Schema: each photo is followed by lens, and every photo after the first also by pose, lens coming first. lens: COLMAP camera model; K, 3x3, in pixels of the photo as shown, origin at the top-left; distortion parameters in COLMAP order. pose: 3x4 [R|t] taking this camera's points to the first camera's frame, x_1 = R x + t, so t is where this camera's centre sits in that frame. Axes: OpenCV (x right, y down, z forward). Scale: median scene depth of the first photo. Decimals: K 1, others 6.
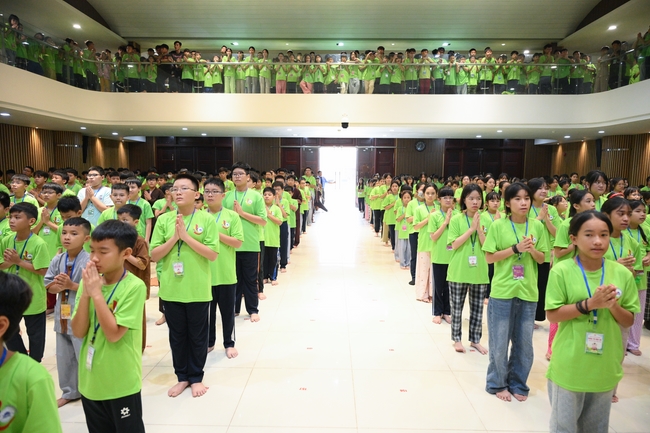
lens RADIAL K [[432.2, 0, 330.8], [0, 432.2, 218.6], [0, 0, 1]] dist [0.001547, -0.004967]
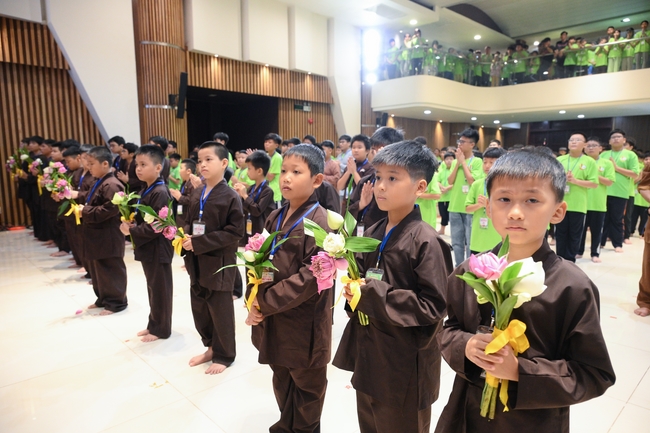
lens RADIAL K [[432.2, 0, 326.5], [0, 432.2, 221.3], [0, 0, 1]] dist [0.001547, -0.004967]
pose [[0.700621, 0.089630, -0.707881, 0.044649], [-0.073714, 0.995863, 0.053136, 0.056670], [0.709715, 0.014953, 0.704330, -0.196651]]
